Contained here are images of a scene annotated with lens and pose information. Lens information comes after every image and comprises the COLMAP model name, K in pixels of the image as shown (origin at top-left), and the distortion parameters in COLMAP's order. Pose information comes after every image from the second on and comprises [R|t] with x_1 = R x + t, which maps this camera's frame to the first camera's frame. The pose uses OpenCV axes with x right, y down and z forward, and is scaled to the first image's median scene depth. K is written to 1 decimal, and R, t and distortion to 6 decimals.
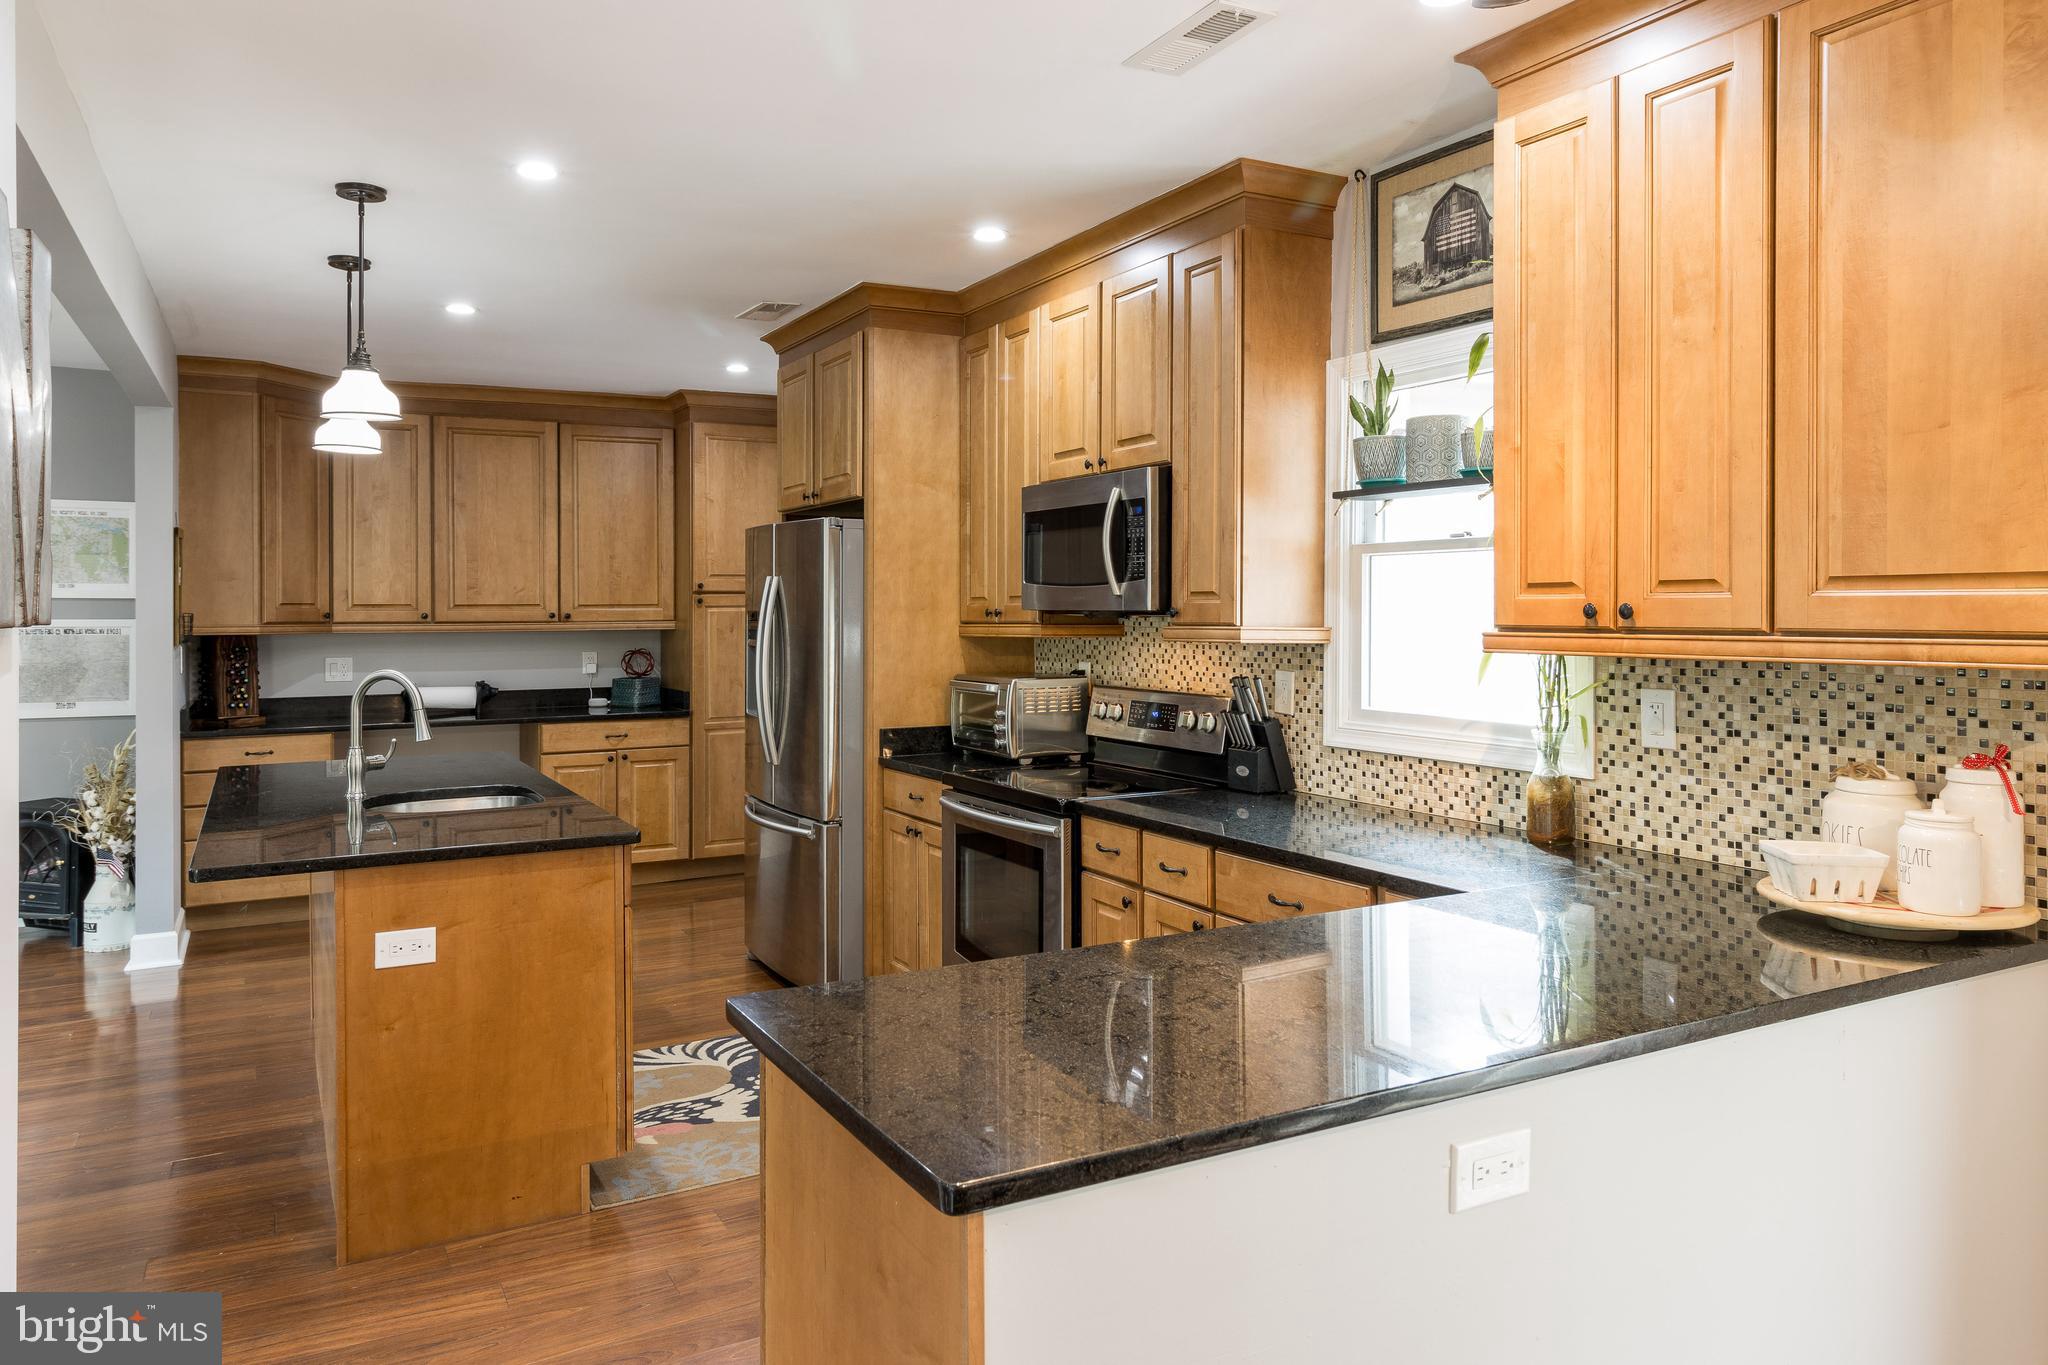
lens RADIAL K [[1384.4, 0, 1024.0], [0, 1384.4, 604.3], [0, 0, 1]] dist [0.007544, 0.007305]
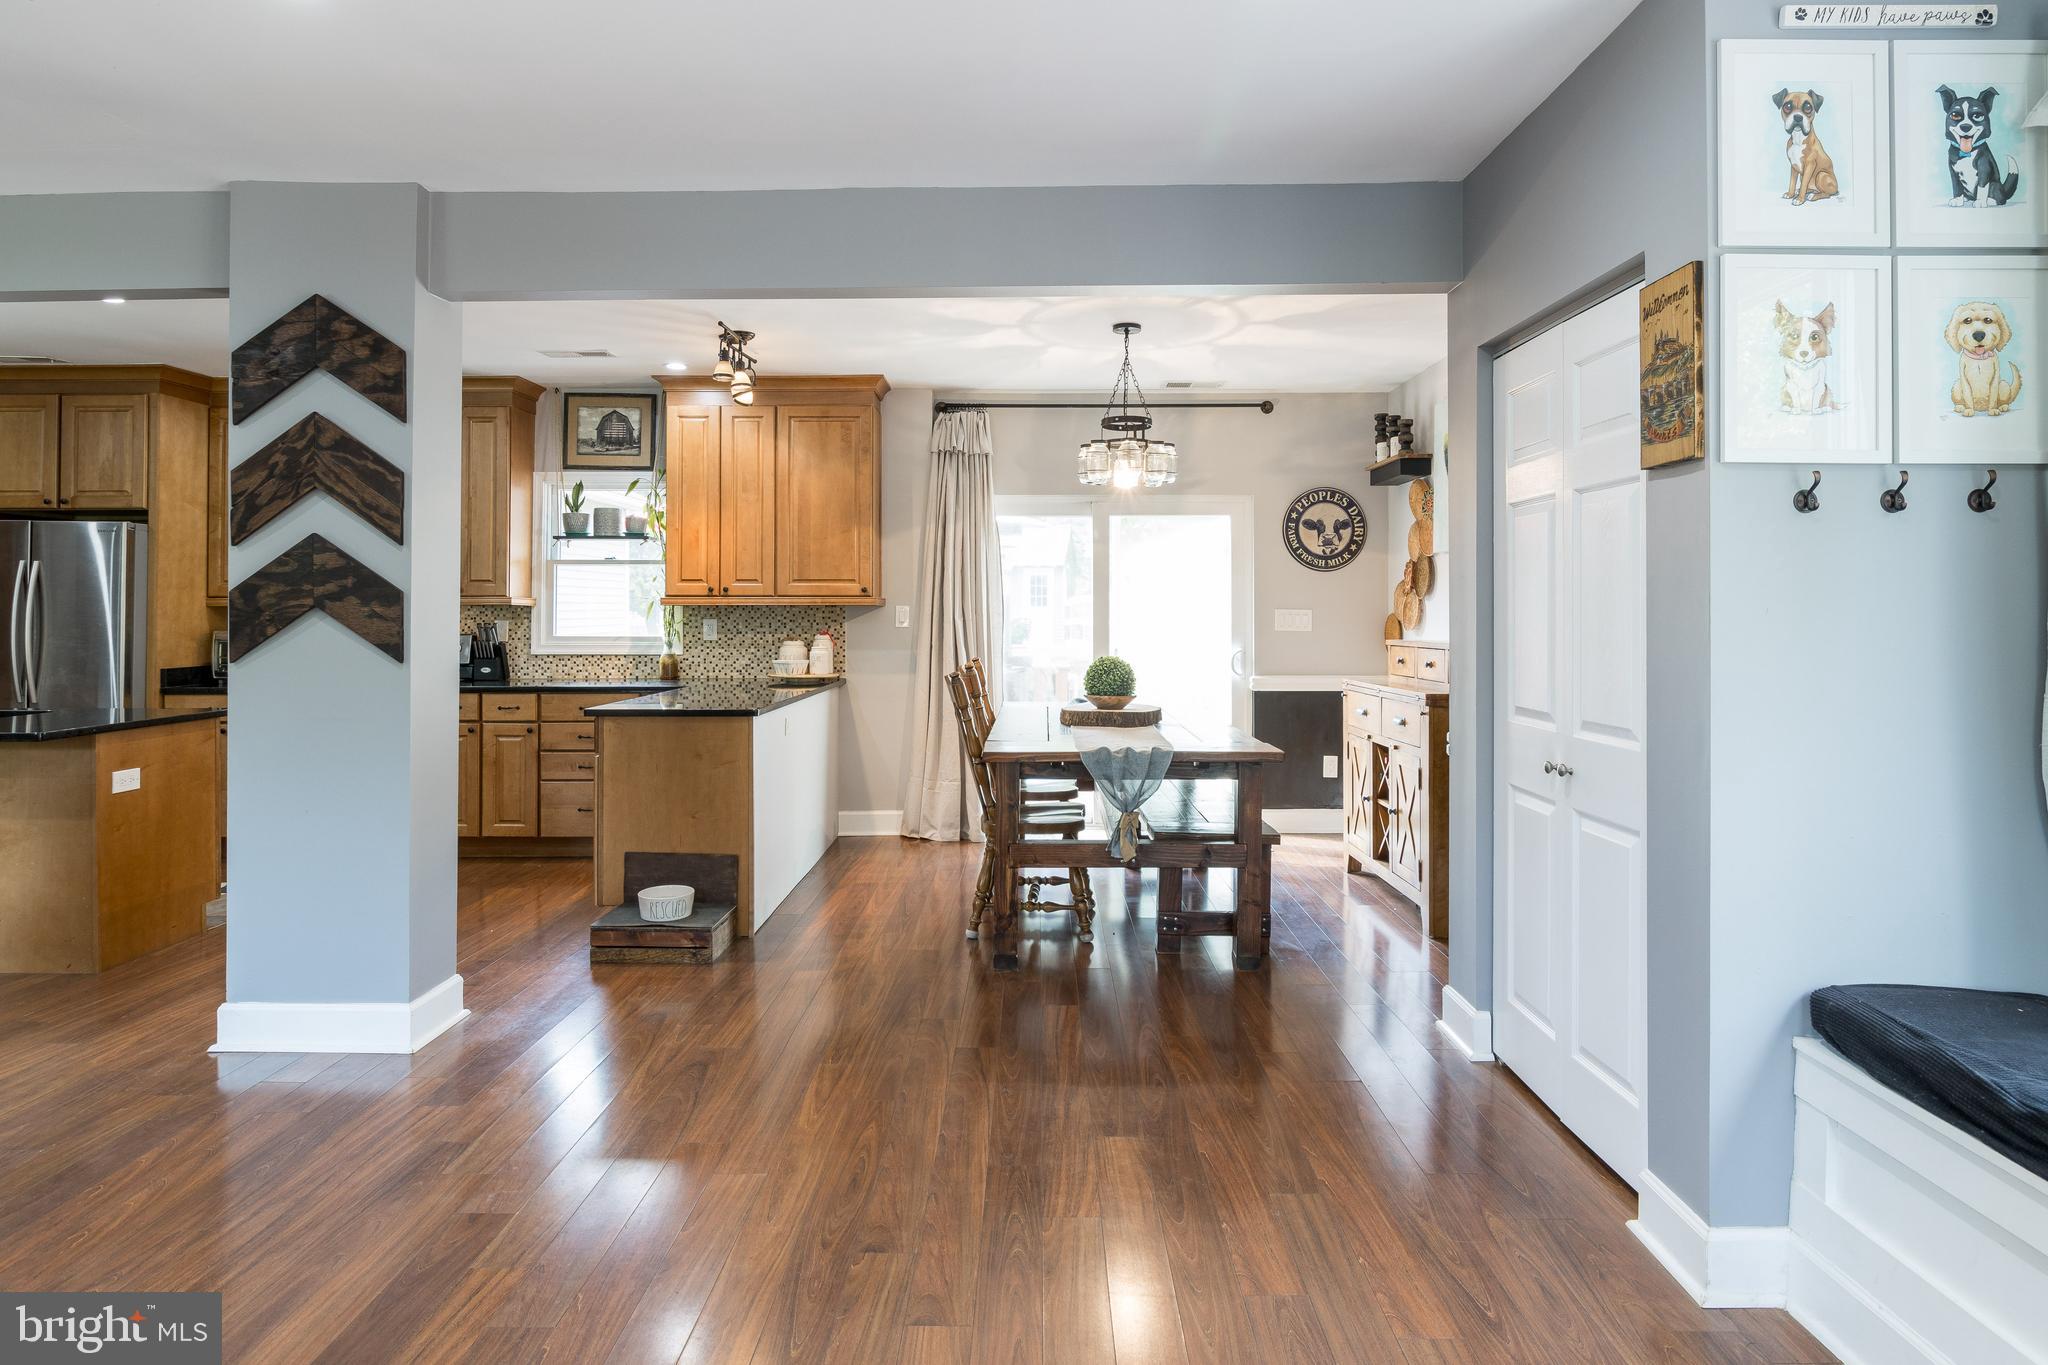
lens RADIAL K [[1121.4, 0, 1044.6], [0, 1121.4, 599.7], [0, 0, 1]] dist [-0.011130, 0.000351]
pose [[0.475755, 0.012708, 0.879486, -0.904532], [-0.004652, 0.999918, -0.011932, 0.035157], [-0.879566, 0.001585, 0.475775, -0.492902]]
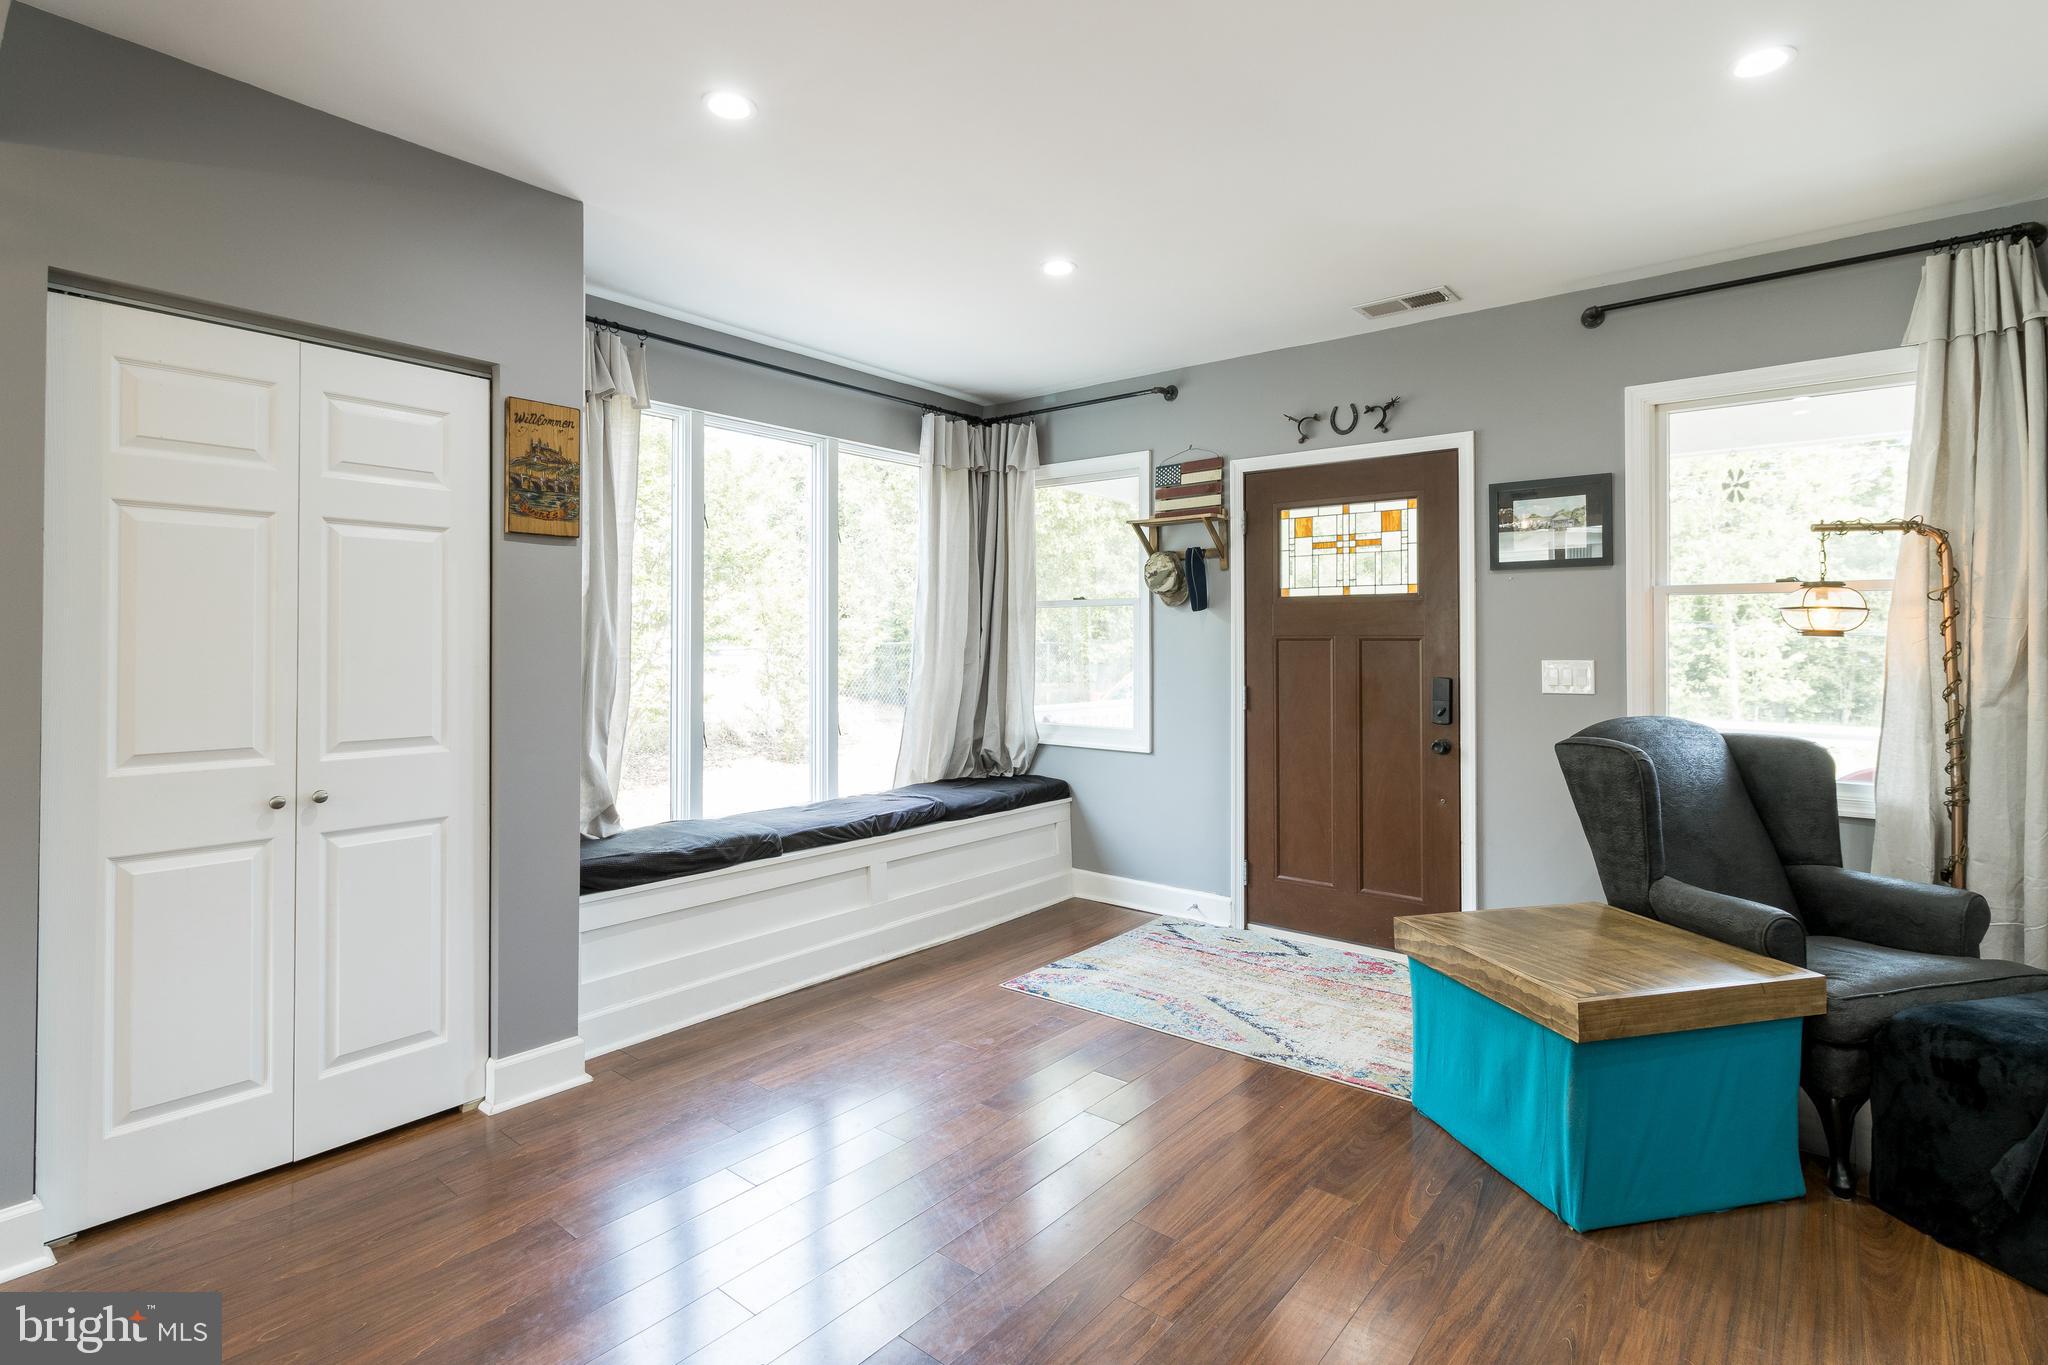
lens RADIAL K [[1020.9, 0, 1042.0], [0, 1020.9, 632.2], [0, 0, 1]] dist [0.011329, -0.001584]
pose [[-0.932806, -0.002609, -0.360371, -0.285650], [0.001277, 0.999944, -0.010546, 0.036672], [0.360378, -0.010297, -0.932750, 0.374595]]
